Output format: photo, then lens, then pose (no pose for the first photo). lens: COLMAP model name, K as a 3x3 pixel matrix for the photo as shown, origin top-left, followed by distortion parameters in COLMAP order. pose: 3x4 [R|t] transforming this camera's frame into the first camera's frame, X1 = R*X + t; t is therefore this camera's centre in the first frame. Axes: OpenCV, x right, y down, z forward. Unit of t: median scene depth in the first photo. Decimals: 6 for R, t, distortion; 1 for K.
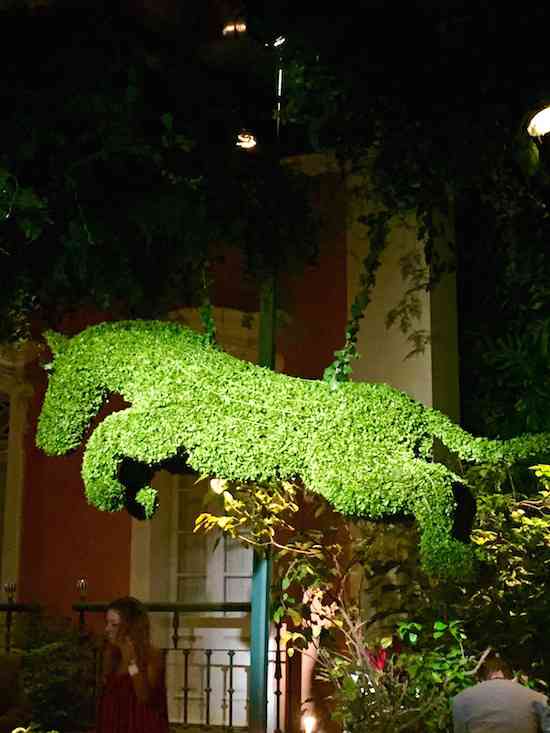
lens RADIAL K [[1166.8, 0, 275.0], [0, 1166.8, 366.5], [0, 0, 1]] dist [-0.011755, -0.020373]
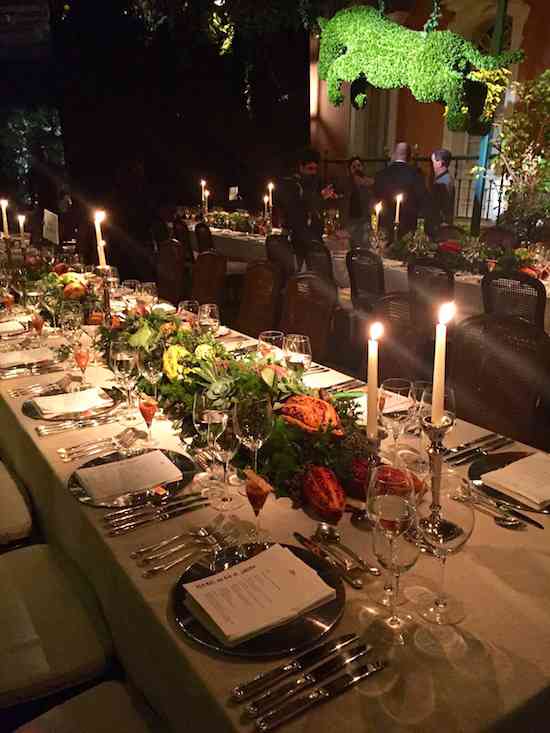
lens RADIAL K [[624.8, 0, 275.0], [0, 624.8, 366.5], [0, 0, 1]] dist [0.078655, -0.108918]
pose [[0.851385, 0.155109, -0.501083, 0.460242], [0.107178, 0.883685, 0.455647, -0.002393], [0.513475, -0.441636, 0.735732, -0.199111]]
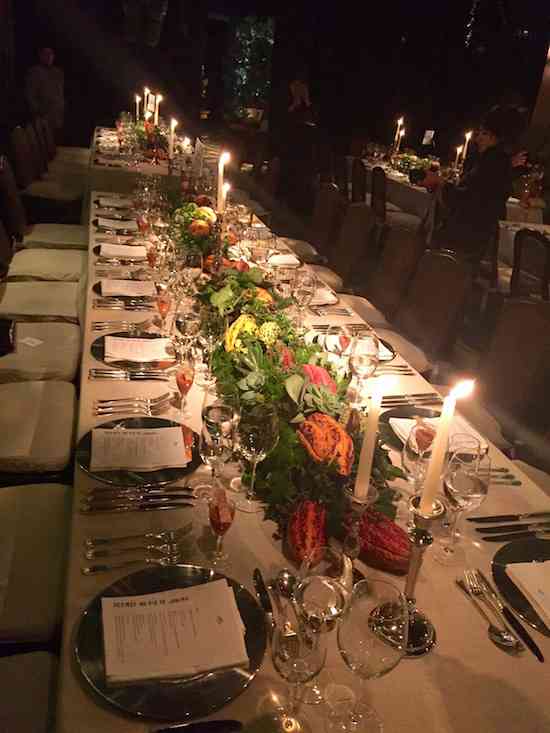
lens RADIAL K [[624.8, 0, 275.0], [0, 624.8, 366.5], [0, 0, 1]] dist [0.078655, -0.108918]
pose [[0.630550, 0.385882, -0.673425, 0.481729], [0.040170, 0.850262, 0.524825, -0.010524], [0.775108, -0.357980, 0.520632, -0.123965]]
